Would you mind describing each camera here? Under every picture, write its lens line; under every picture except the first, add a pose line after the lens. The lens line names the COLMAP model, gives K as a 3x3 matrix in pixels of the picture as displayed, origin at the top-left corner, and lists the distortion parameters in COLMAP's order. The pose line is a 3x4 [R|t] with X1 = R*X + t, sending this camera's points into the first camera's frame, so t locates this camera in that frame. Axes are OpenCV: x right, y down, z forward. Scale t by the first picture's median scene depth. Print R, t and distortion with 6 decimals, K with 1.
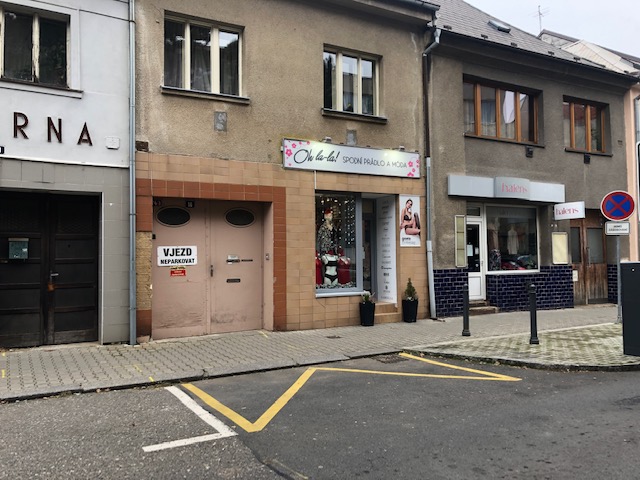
lens RADIAL K [[523.2, 0, 320.1], [0, 523.2, 241.1], [0, 0, 1]] dist [-0.000925, -0.002895]
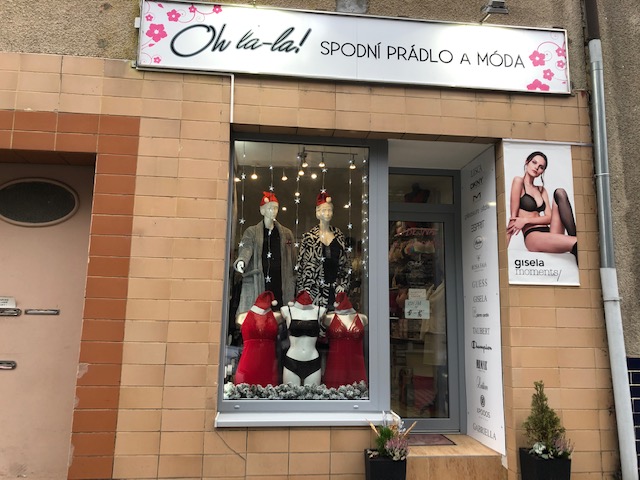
lens RADIAL K [[523.2, 0, 319.0], [0, 523.2, 239.3], [0, 0, 1]] dist [-0.000925, -0.002895]
pose [[0.920806, -0.034918, -0.388455, 0.172961], [-0.014694, 0.992171, -0.124017, 0.025254], [0.389745, 0.119904, 0.913084, 0.635268]]
